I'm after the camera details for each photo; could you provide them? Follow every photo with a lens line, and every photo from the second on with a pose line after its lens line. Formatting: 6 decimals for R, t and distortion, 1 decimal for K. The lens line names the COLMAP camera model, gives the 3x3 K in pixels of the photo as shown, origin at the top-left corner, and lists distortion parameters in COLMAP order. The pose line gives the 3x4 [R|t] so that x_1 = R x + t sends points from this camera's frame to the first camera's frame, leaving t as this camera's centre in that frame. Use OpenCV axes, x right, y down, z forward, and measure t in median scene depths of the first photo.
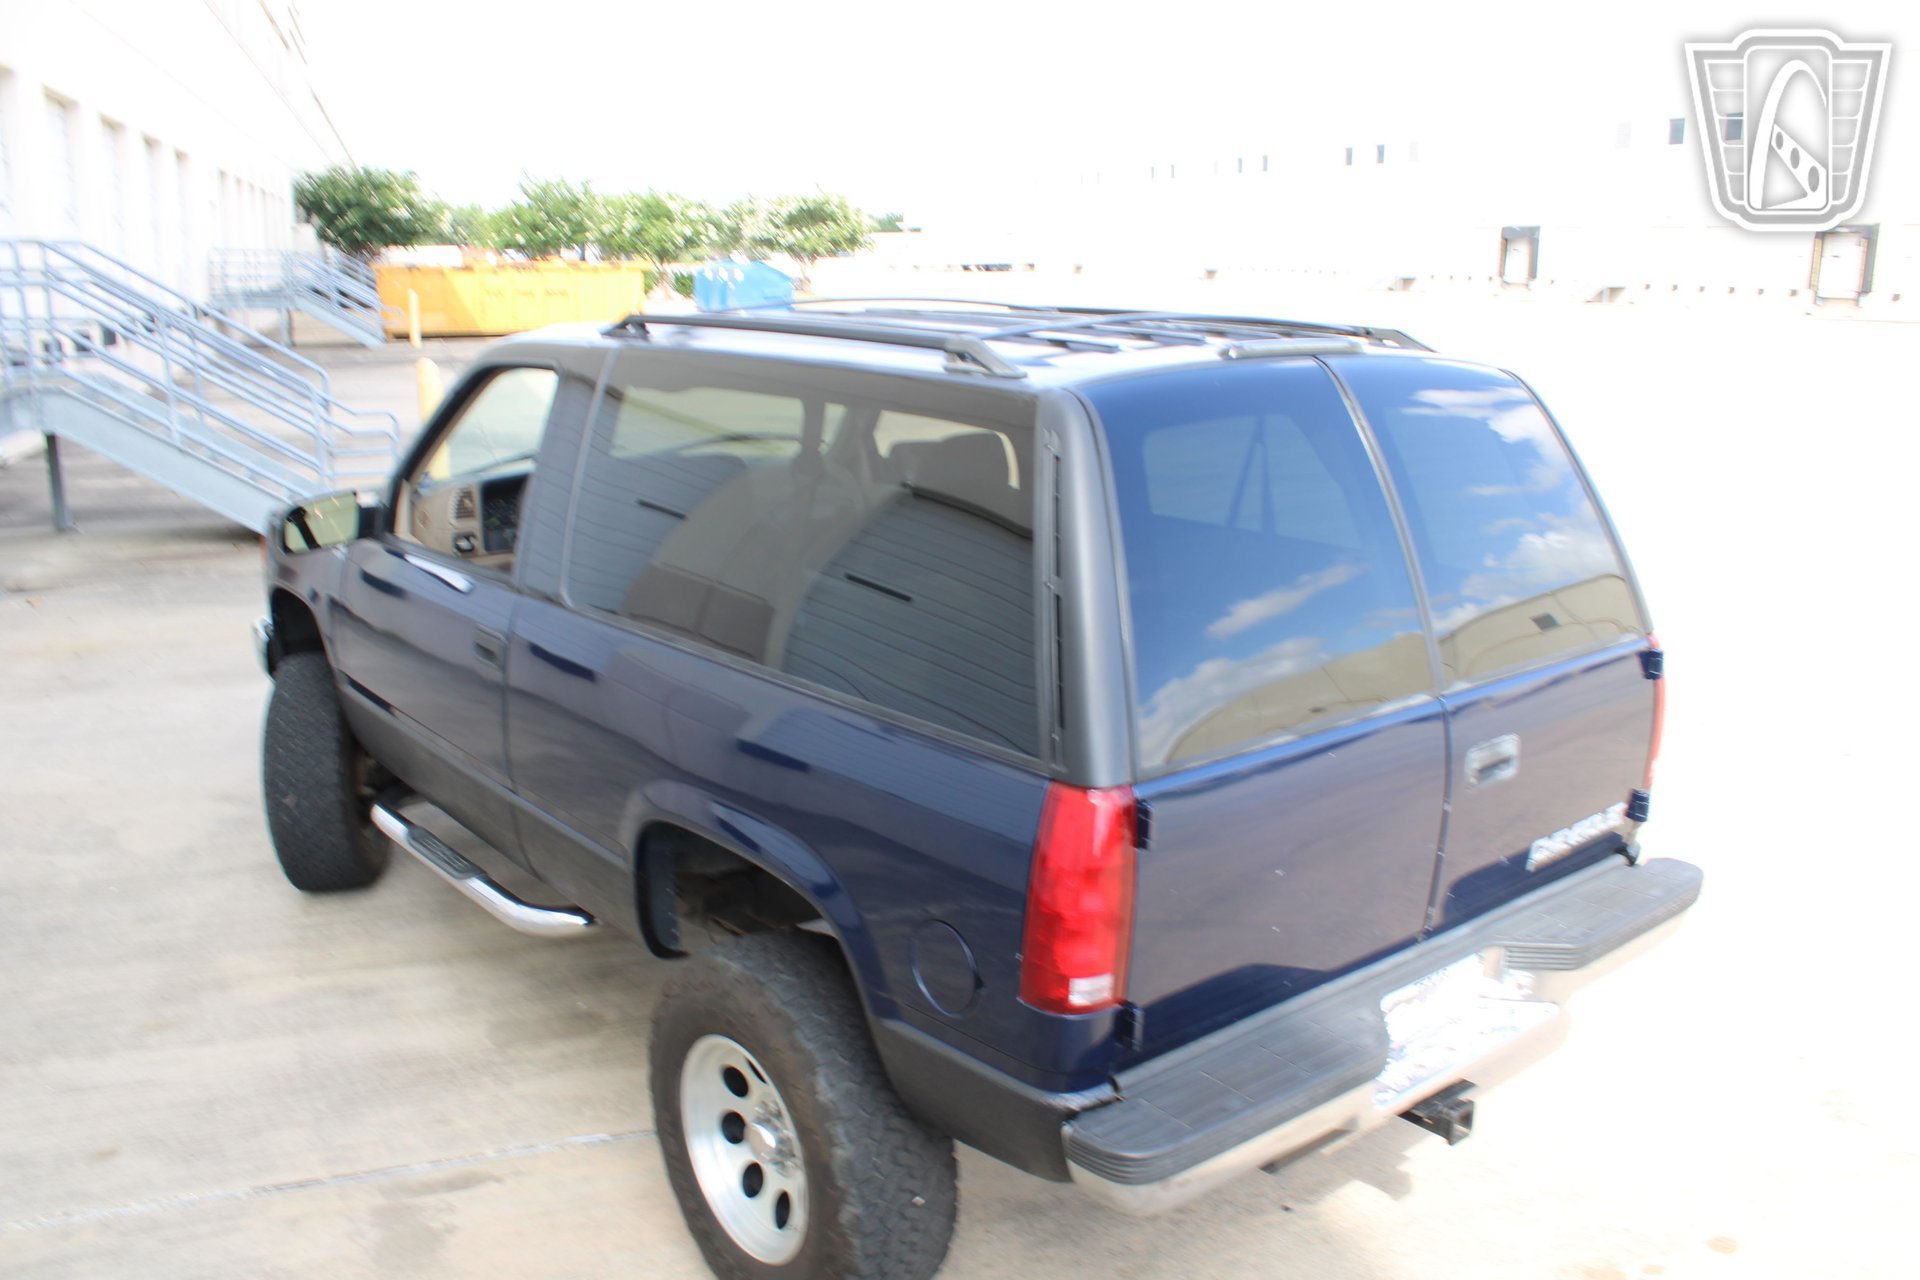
lens RADIAL K [[1533.9, 0, 989.6], [0, 1533.9, 639.8], [0, 0, 1]] dist [-0.172634, 0.158076]
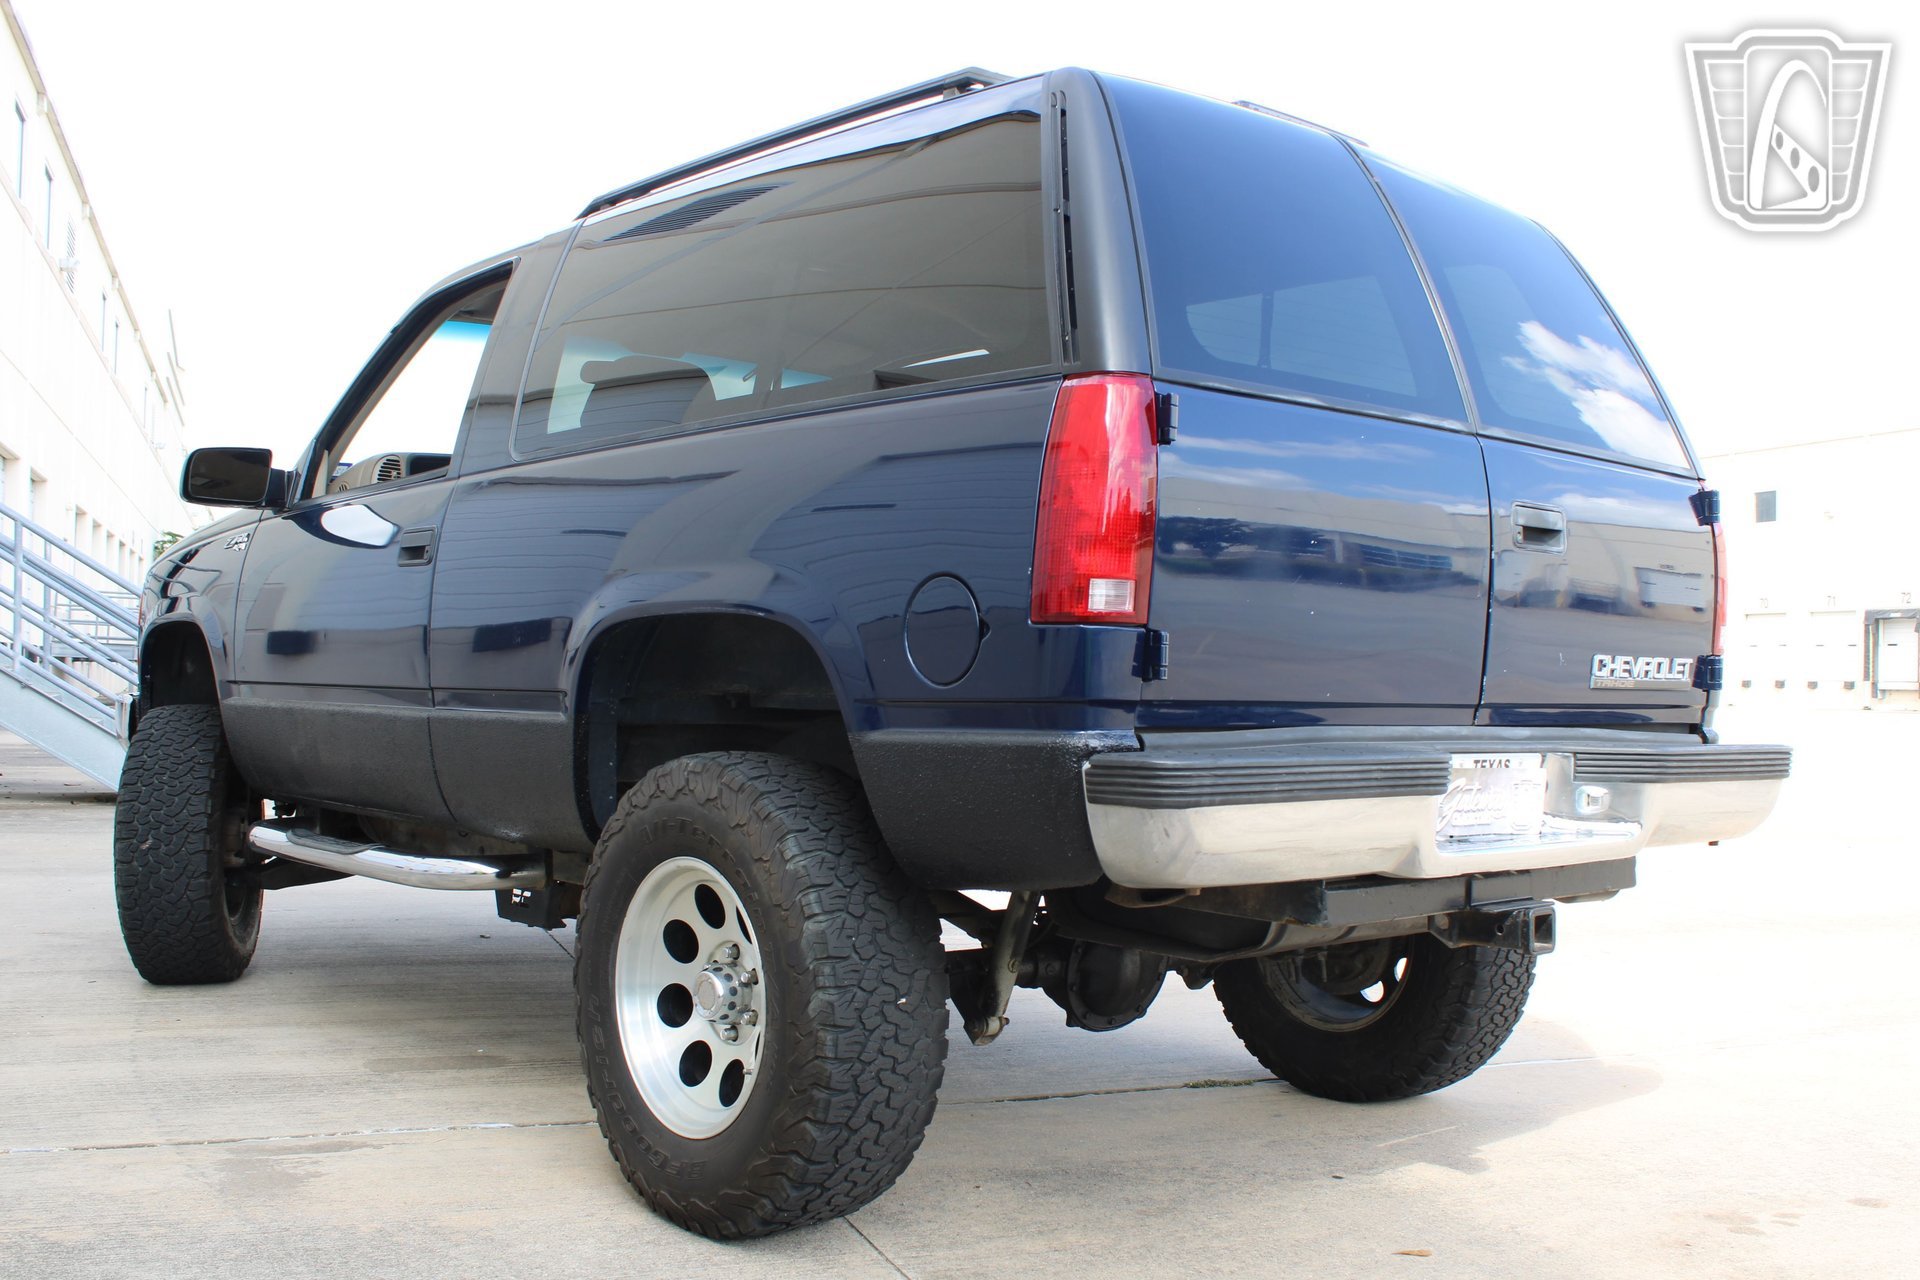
lens RADIAL K [[1773.2, 0, 983.6], [0, 1773.2, 650.4], [0, 0, 1]] dist [-0.148319, 0.152825]
pose [[0.999695, 0.006946, 0.023703, -0.022691], [-0.000898, 0.969226, -0.246170, 0.360612], [-0.024683, 0.246074, 0.968937, 0.002893]]
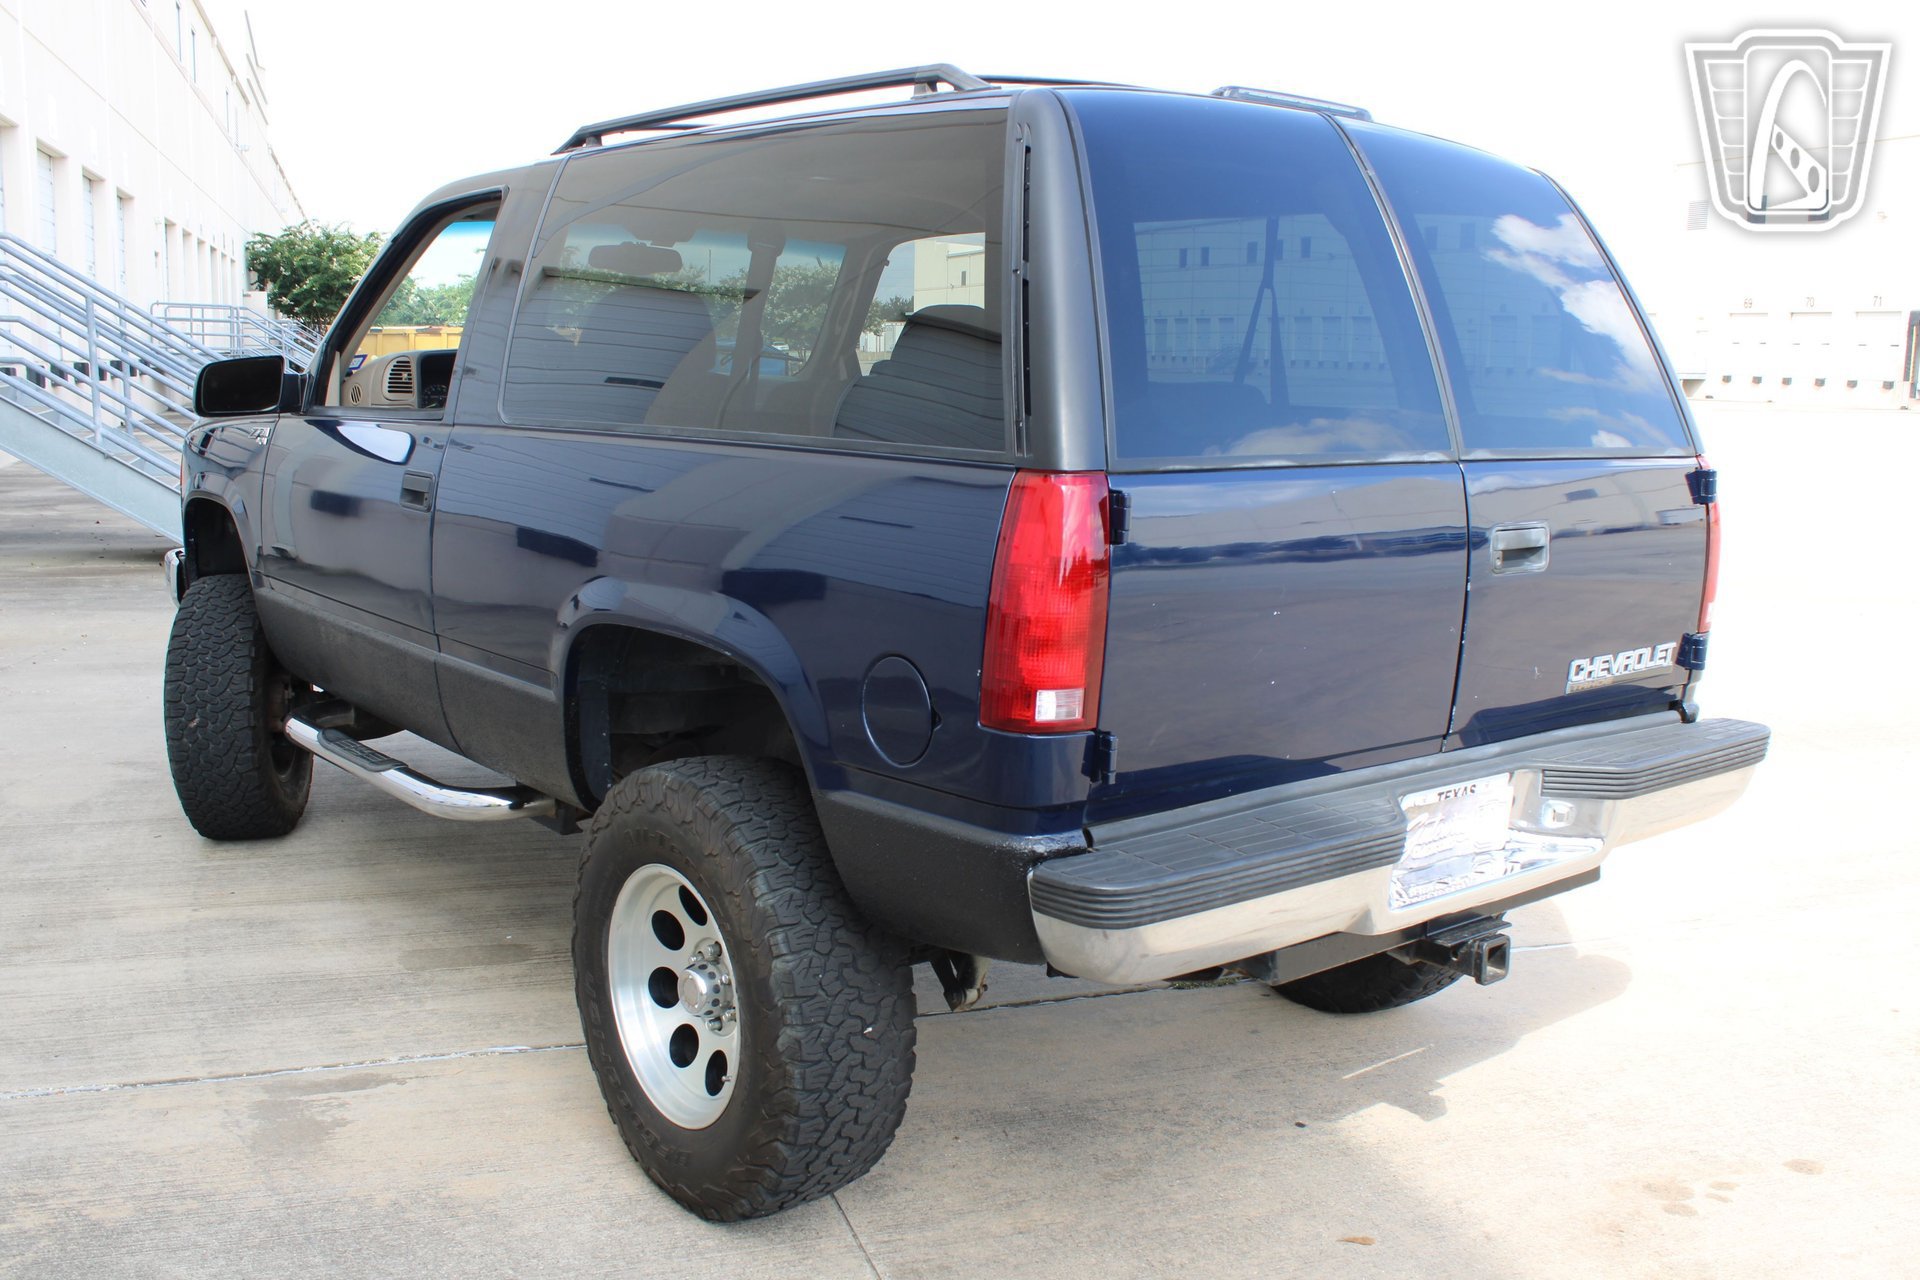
lens RADIAL K [[1693.2, 0, 988.7], [0, 1693.2, 633.9], [0, 0, 1]] dist [-0.152241, 0.145180]
pose [[0.999907, 0.011401, -0.007432, 0.022783], [-0.011929, 0.997090, -0.075293, 0.183664], [0.006552, 0.075375, 0.997134, 0.011527]]
